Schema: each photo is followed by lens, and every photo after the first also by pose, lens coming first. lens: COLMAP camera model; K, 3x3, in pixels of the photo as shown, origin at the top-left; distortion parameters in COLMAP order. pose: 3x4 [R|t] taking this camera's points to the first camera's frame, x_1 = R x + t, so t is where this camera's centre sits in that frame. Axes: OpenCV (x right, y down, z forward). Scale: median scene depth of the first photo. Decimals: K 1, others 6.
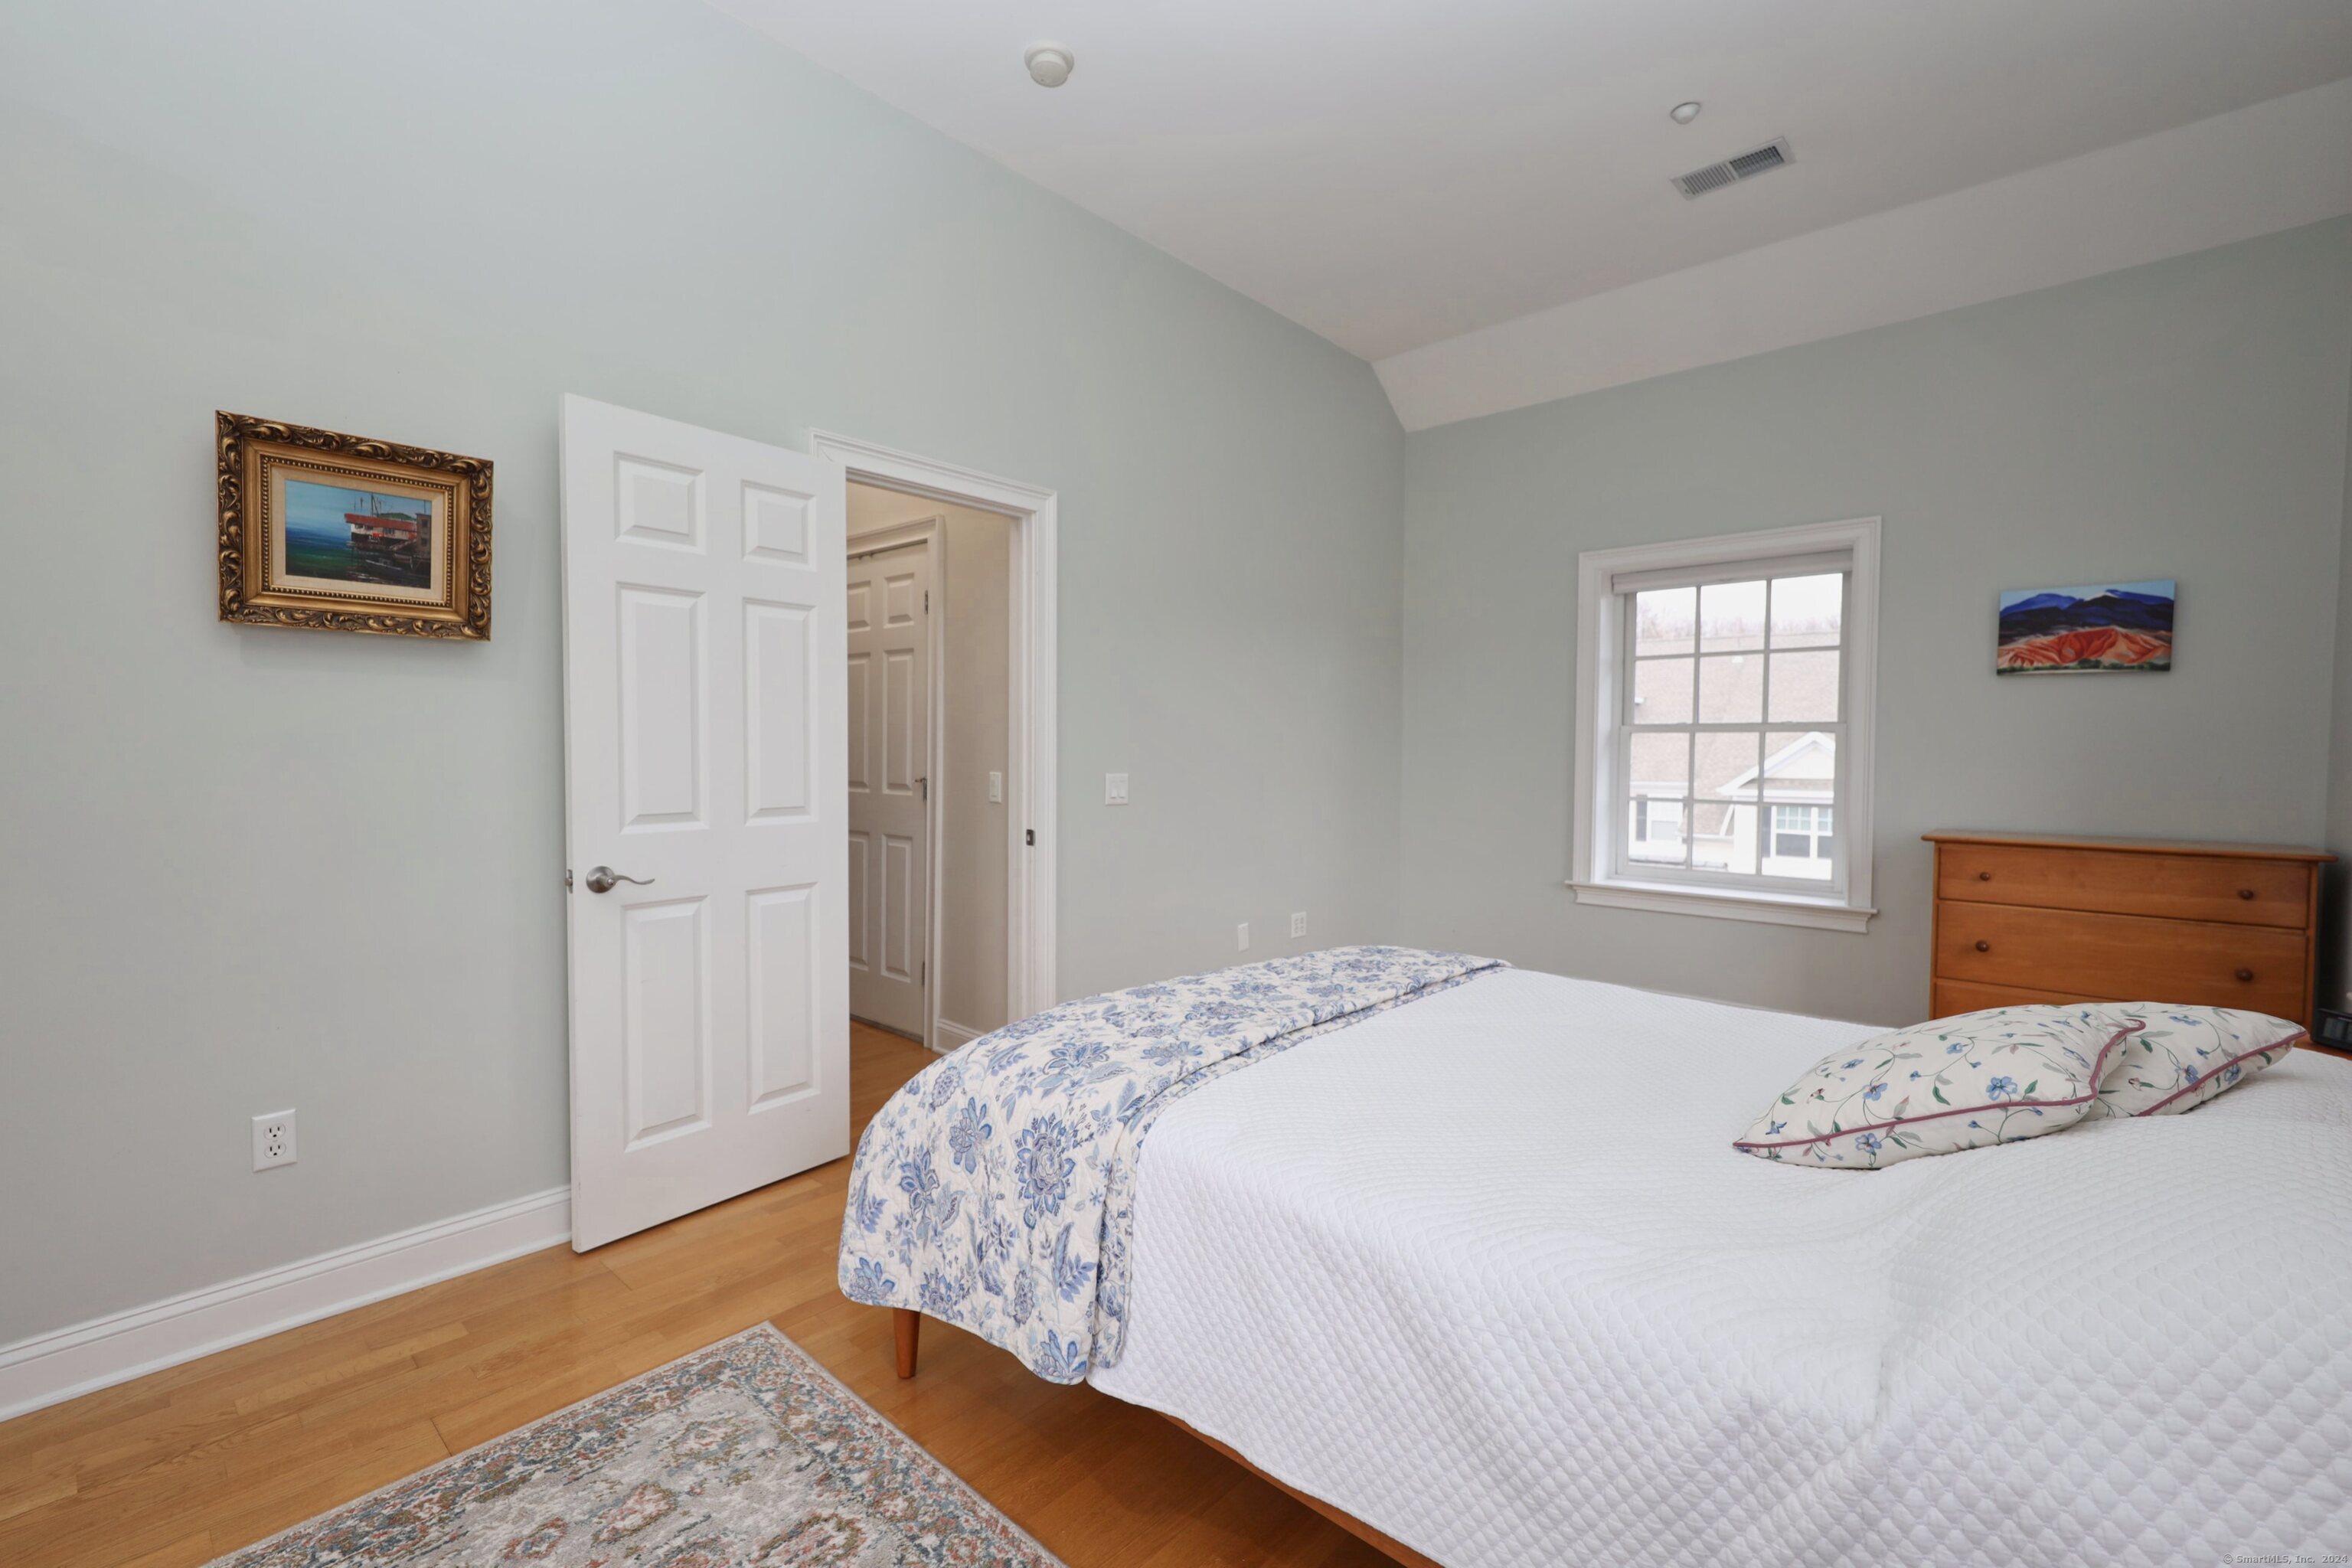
lens RADIAL K [[1012.7, 0, 1160.3], [0, 1012.7, 779.9], [0, 0, 1]] dist [0.002753, 0.000120]
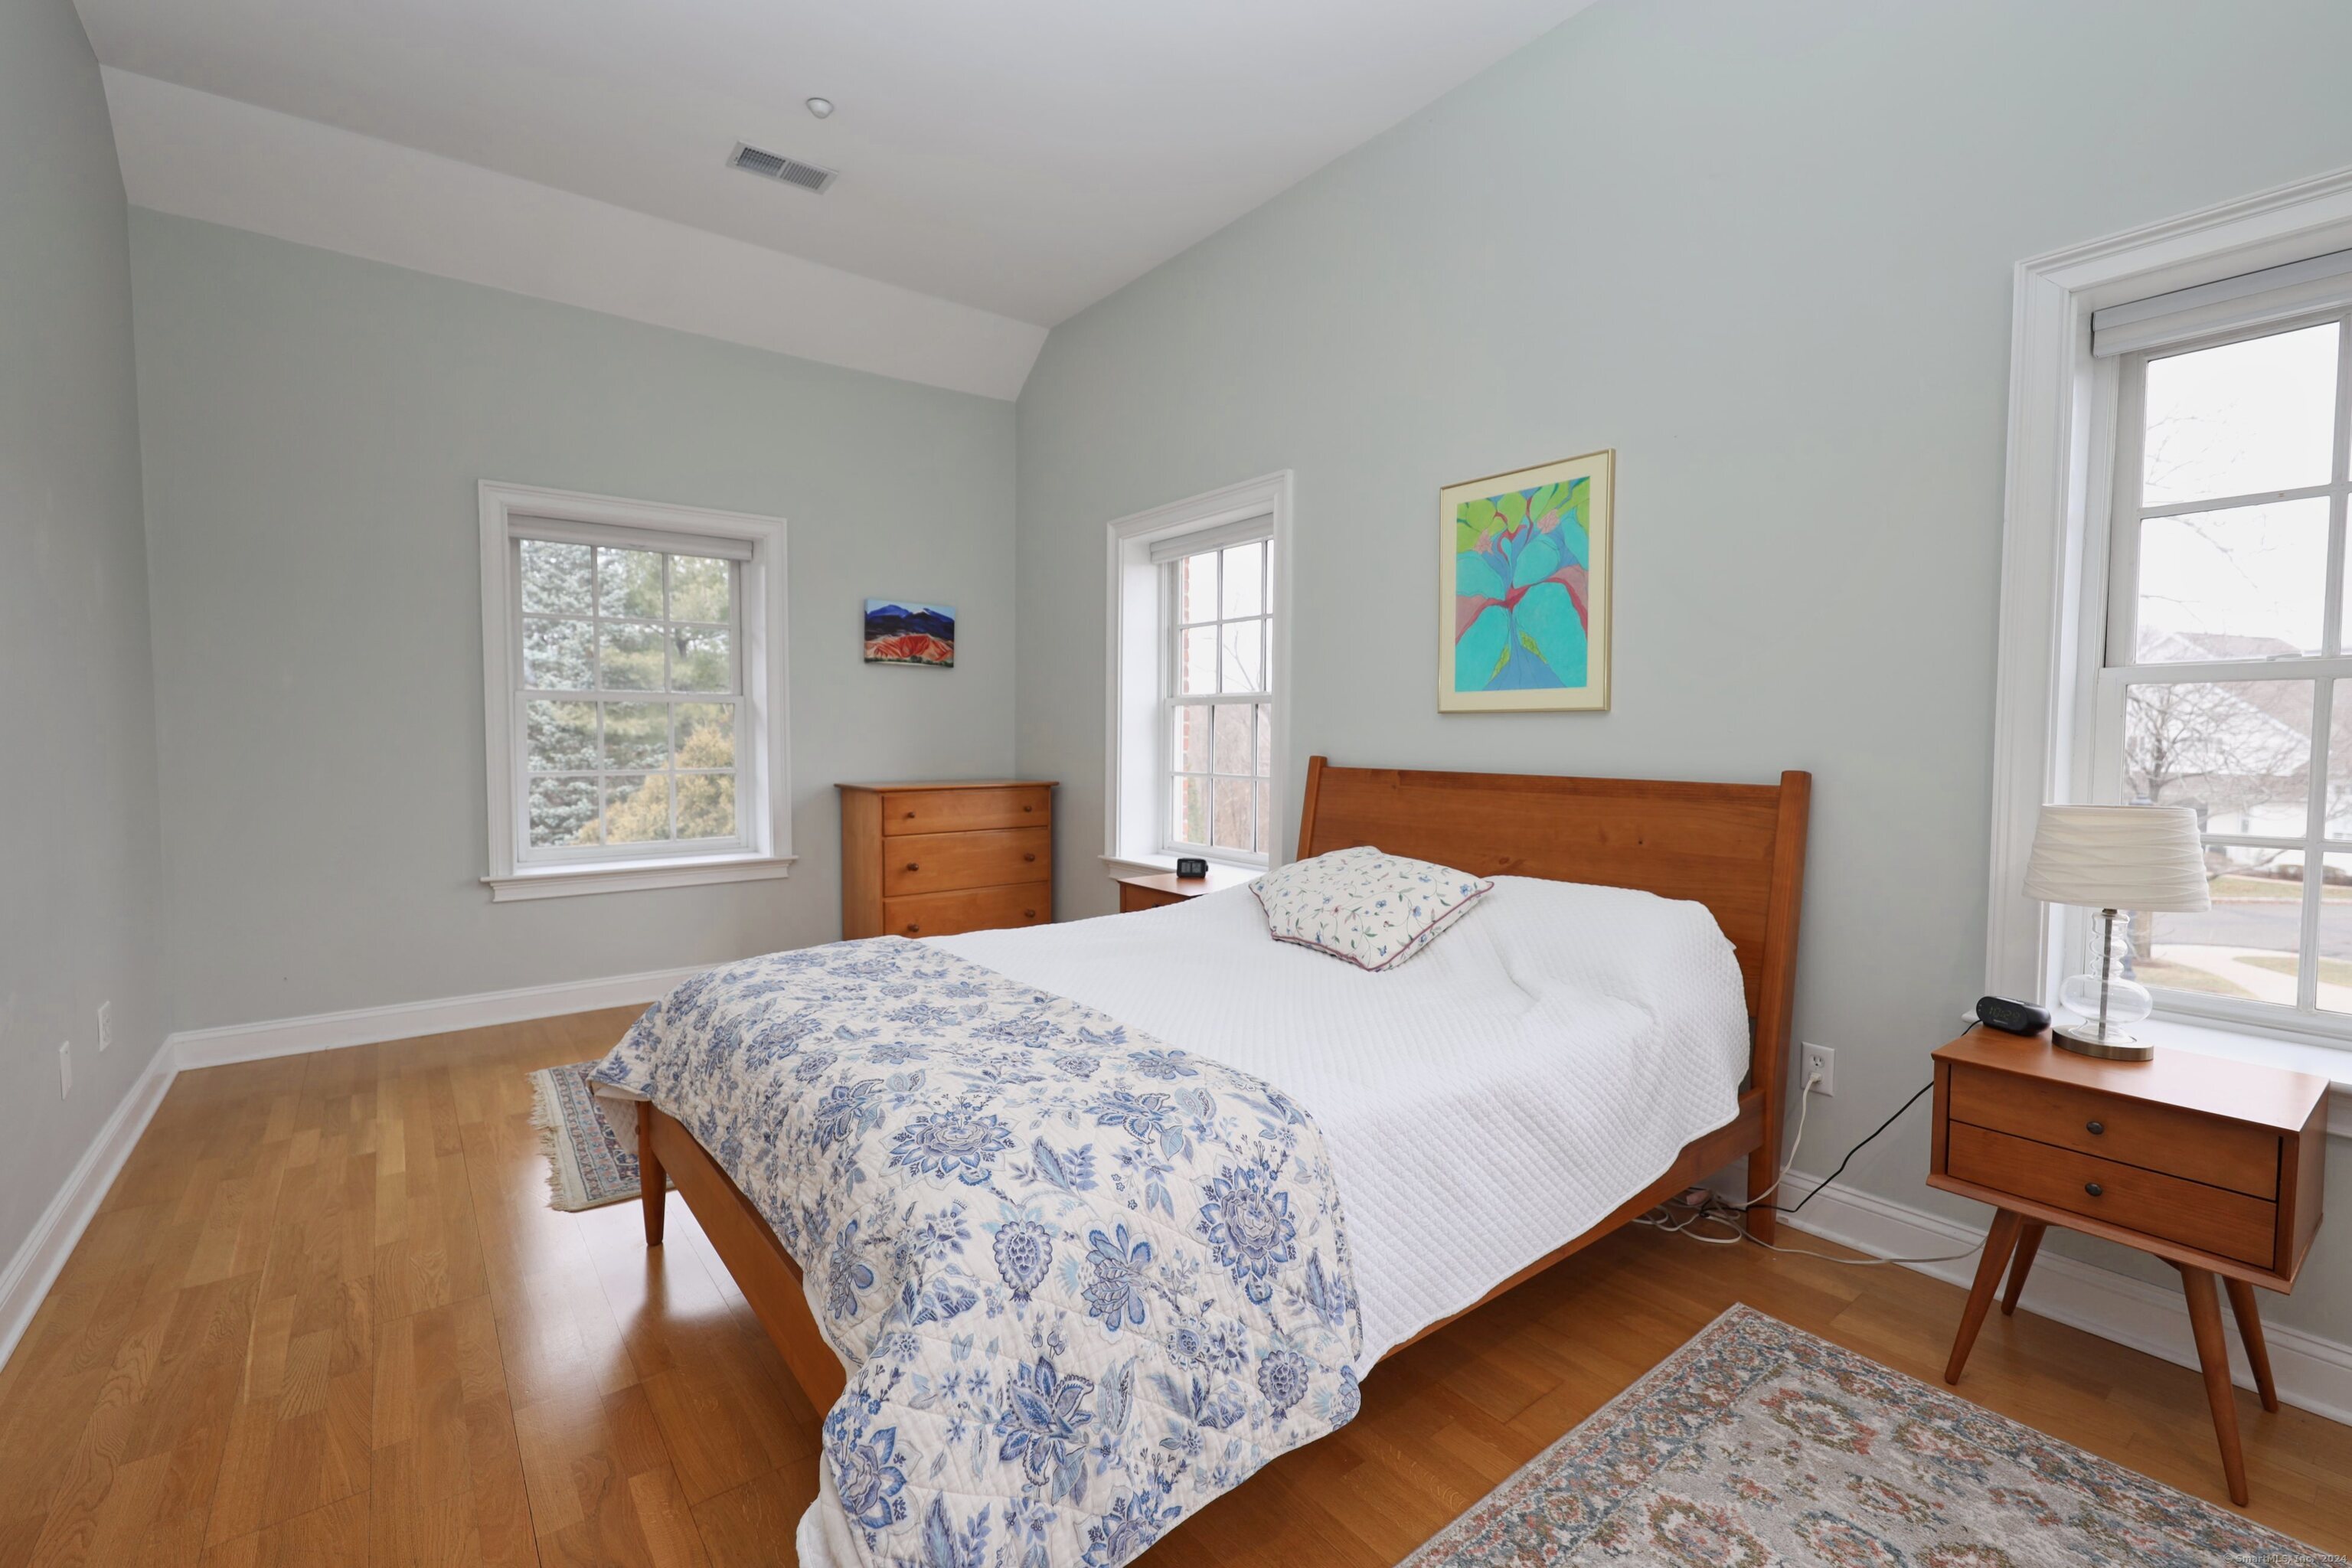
lens RADIAL K [[1012.7, 0, 1160.3], [0, 1012.7, 779.9], [0, 0, 1]] dist [0.002753, 0.000120]
pose [[0.177506, -0.056373, 0.982504, -0.790662], [0.026866, 0.998263, 0.052423, -0.022207], [-0.983753, 0.017091, 0.178712, 0.791216]]
